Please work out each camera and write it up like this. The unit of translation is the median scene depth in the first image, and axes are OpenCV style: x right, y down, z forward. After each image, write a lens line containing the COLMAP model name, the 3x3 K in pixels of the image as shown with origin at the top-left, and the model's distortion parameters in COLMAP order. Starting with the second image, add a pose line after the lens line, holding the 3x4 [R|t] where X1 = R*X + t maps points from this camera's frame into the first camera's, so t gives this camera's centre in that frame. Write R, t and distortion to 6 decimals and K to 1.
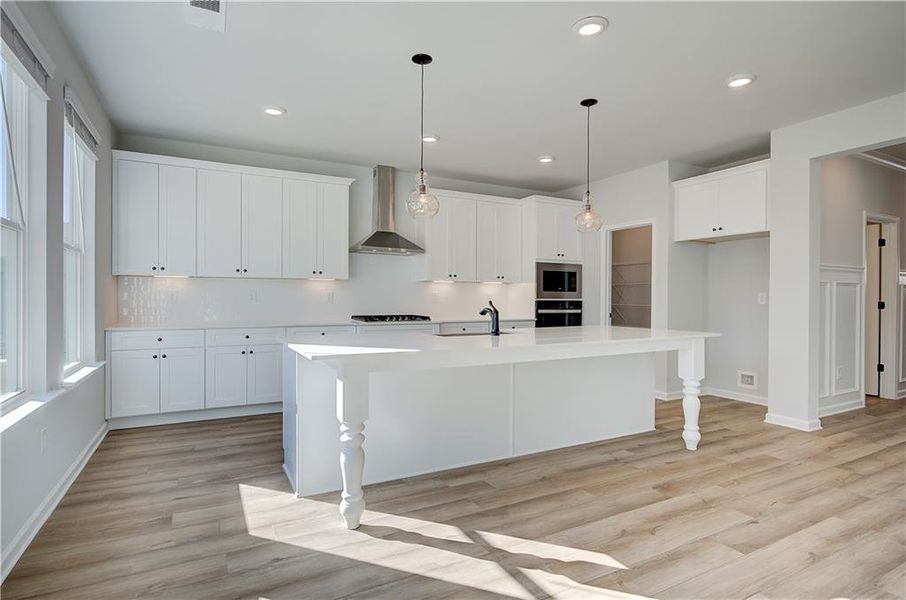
lens RADIAL K [[448.5, 0, 455.2], [0, 448.5, 305.0], [0, 0, 1]] dist [-0.002554, 0.000799]
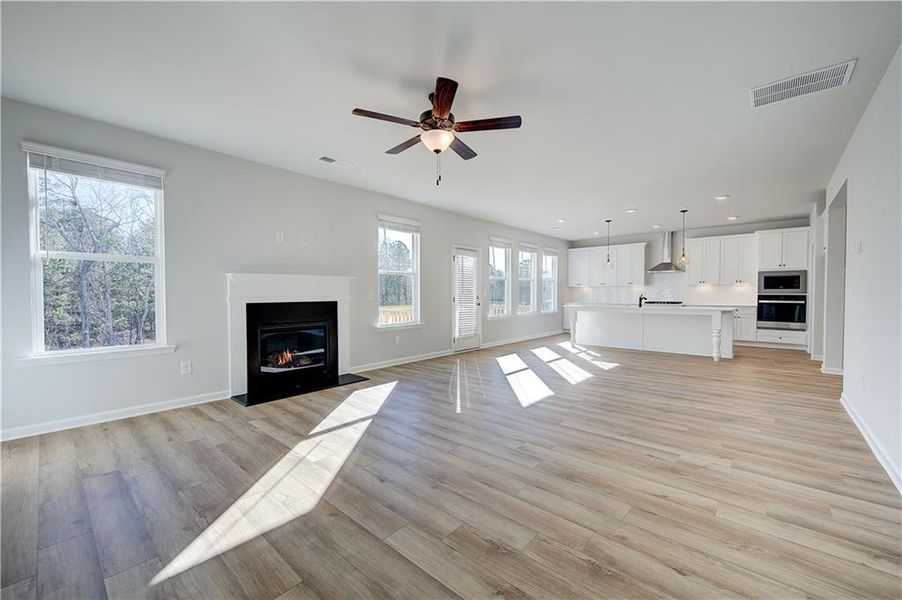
lens RADIAL K [[364.2, 0, 458.0], [0, 364.2, 297.1], [0, 0, 1]] dist [0.008785, -0.001128]
pose [[0.373340, 0.004793, -0.927682, 1.441075], [-0.014047, 0.999901, -0.000487, 0.020341], [0.927588, 0.013213, 0.373370, -0.738005]]
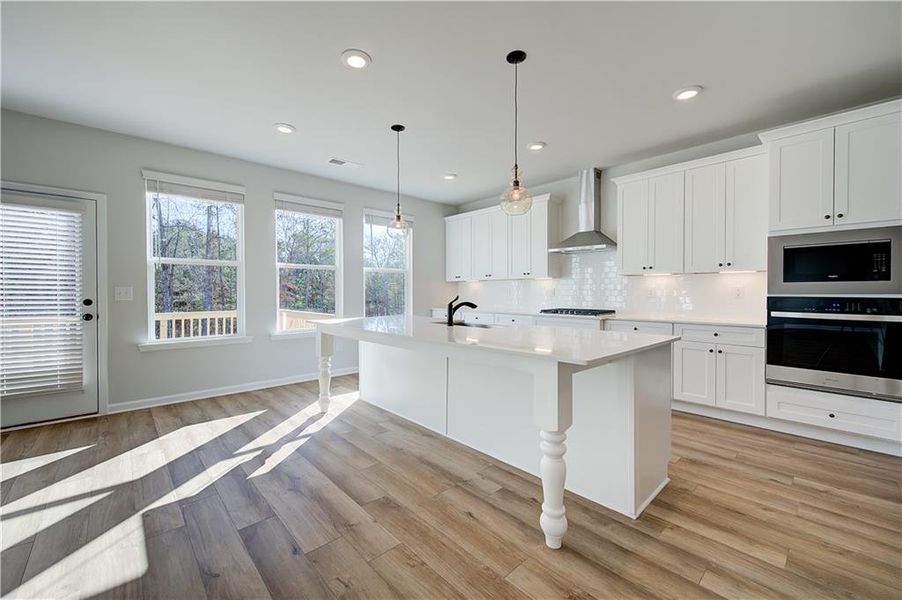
lens RADIAL K [[357.9, 0, 443.6], [0, 357.9, 293.3], [0, 0, 1]] dist [0.002261, -0.000514]
pose [[0.268475, -0.000307, -0.963287, 0.777408], [-0.014931, 0.999878, -0.004480, -0.008261], [0.963171, 0.015586, 0.268438, 0.595433]]
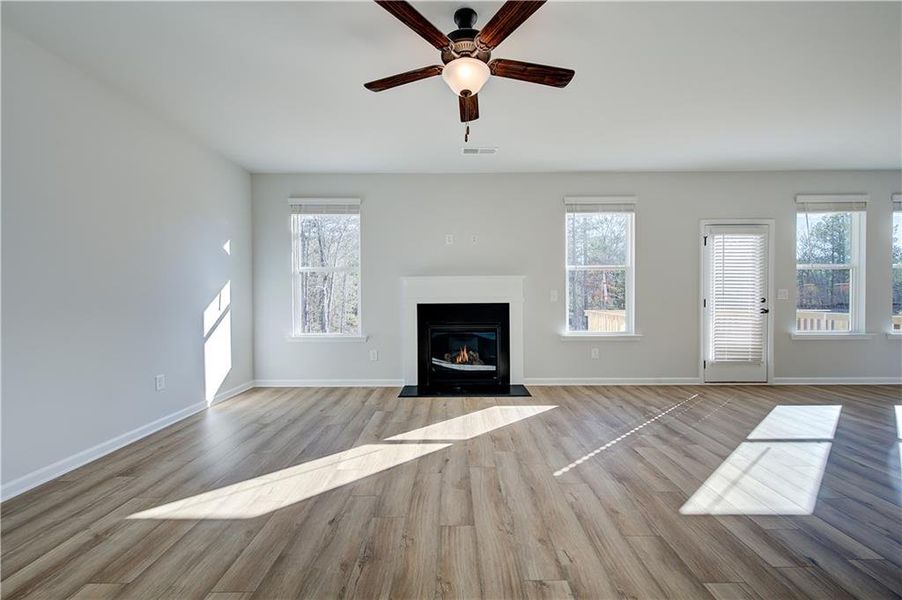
lens RADIAL K [[364.2, 0, 453.1], [0, 364.2, 298.9], [0, 0, 1]] dist [0.008785, -0.001128]
pose [[-0.459283, 0.009087, -0.888243, 1.222609], [-0.014870, 0.999729, 0.017916, 0.009218], [0.888165, 0.021437, -0.459024, -0.296626]]
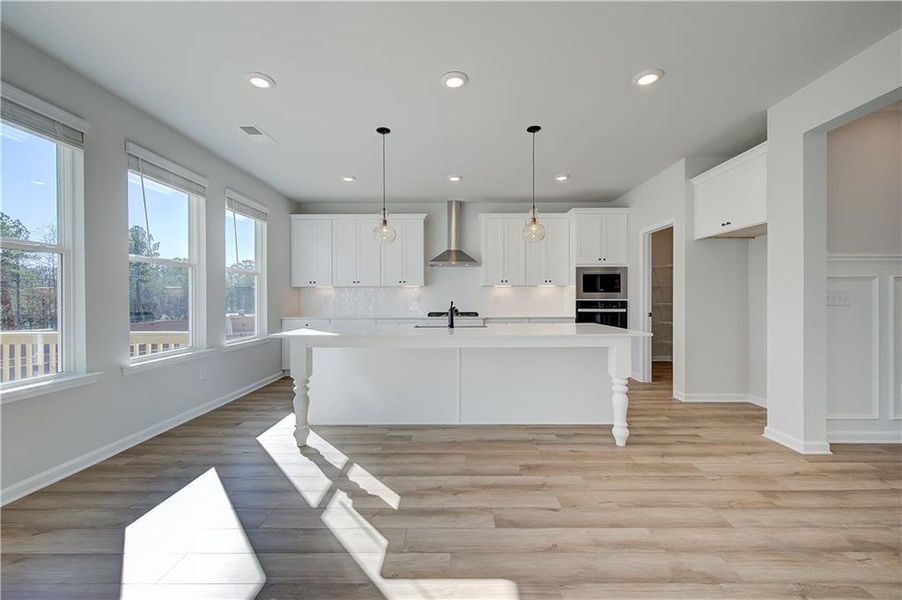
lens RADIAL K [[357.9, 0, 453.2], [0, 357.9, 300.3], [0, 0, 1]] dist [0.002261, -0.000514]
pose [[0.882712, -0.004651, -0.469891, 0.471059], [-0.001528, 0.999917, -0.012769, 0.001569], [0.469912, 0.011989, 0.882632, 0.076294]]
